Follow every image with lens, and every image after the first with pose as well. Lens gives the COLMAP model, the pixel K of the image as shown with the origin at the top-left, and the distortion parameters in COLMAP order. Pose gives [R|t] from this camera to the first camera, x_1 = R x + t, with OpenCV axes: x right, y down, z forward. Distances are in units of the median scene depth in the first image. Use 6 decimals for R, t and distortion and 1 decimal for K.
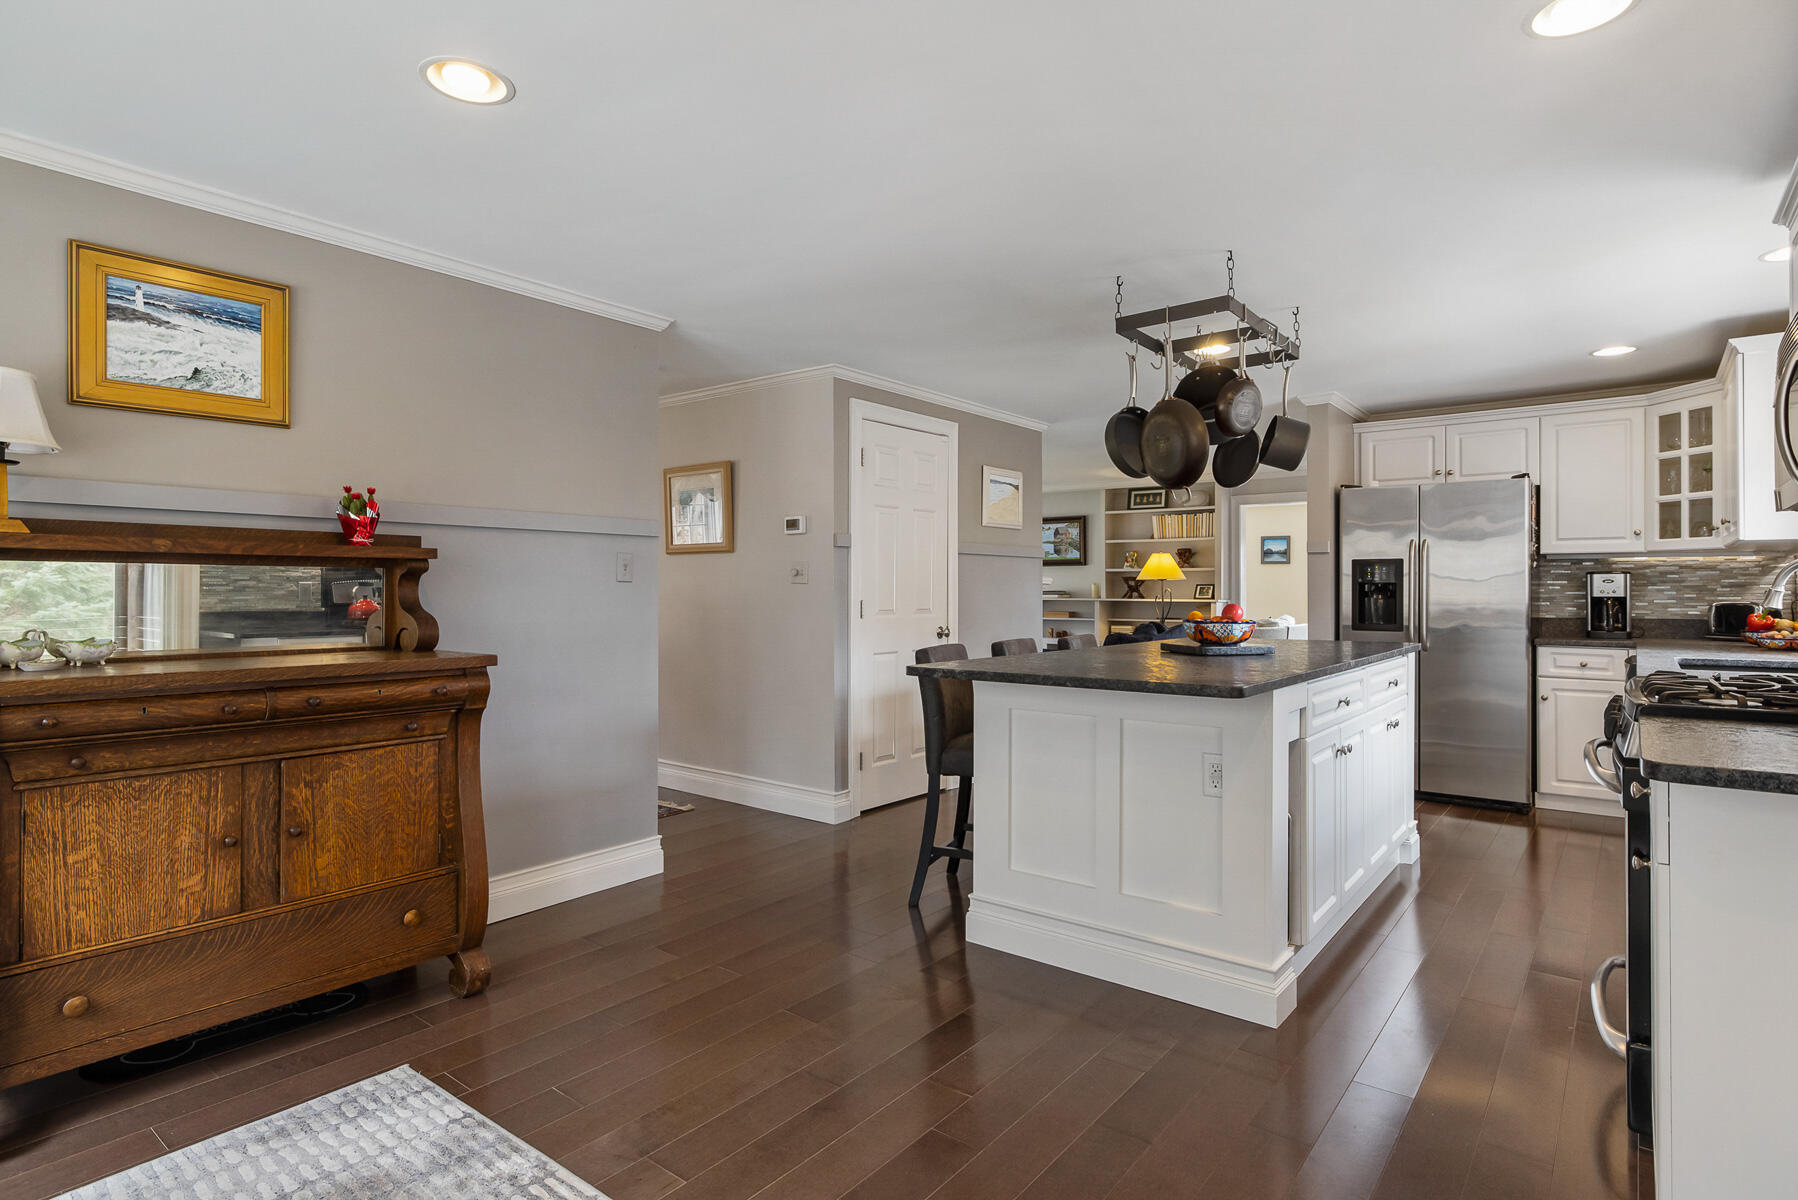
lens RADIAL K [[940.3, 0, 905.4], [0, 940.3, 584.9], [0, 0, 1]] dist [0.001010, -0.000134]
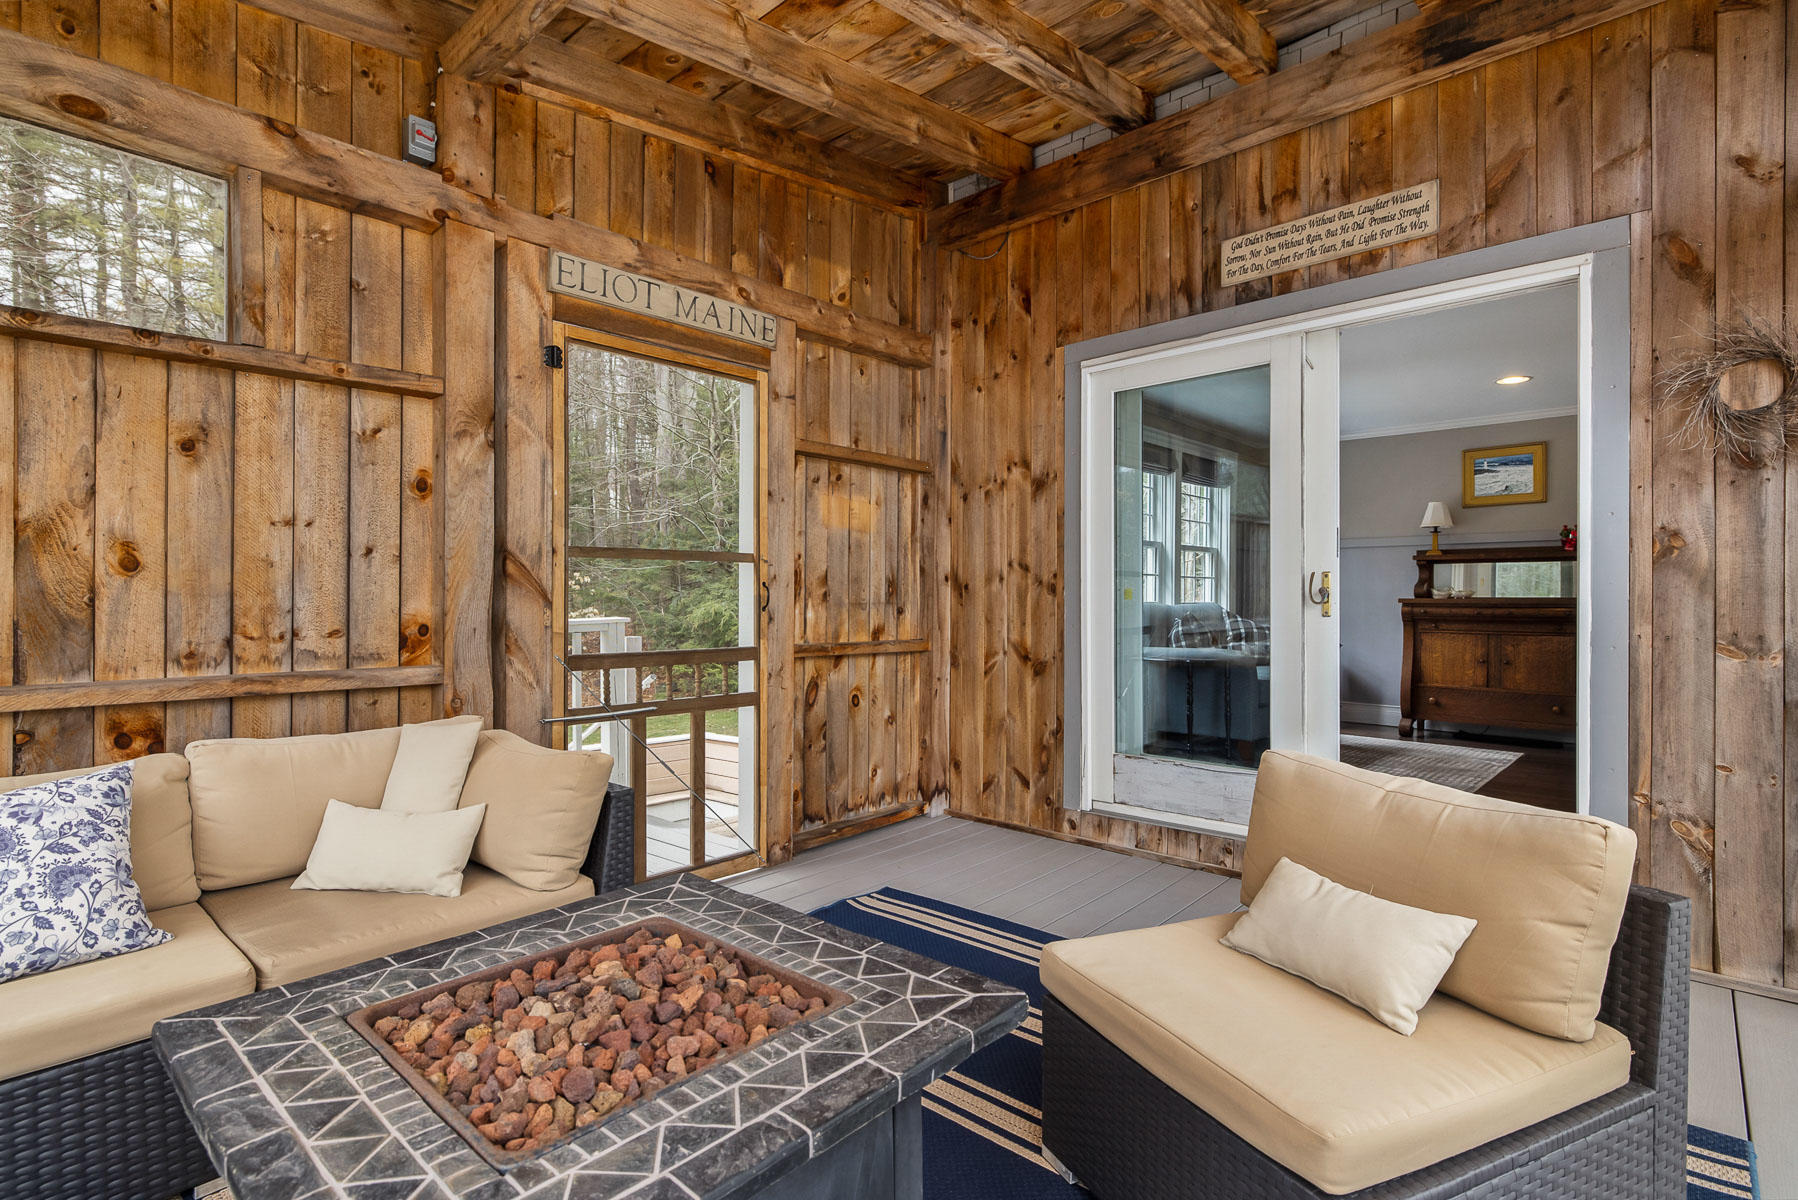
lens RADIAL K [[873.0, 0, 904.7], [0, 873.0, 597.1], [0, 0, 1]] dist [-0.001836, -0.000162]
pose [[-0.078277, -0.002610, -0.996928, 1.879098], [-0.000529, 0.999997, -0.002576, 0.085280], [0.996931, 0.000326, -0.078279, -0.477296]]
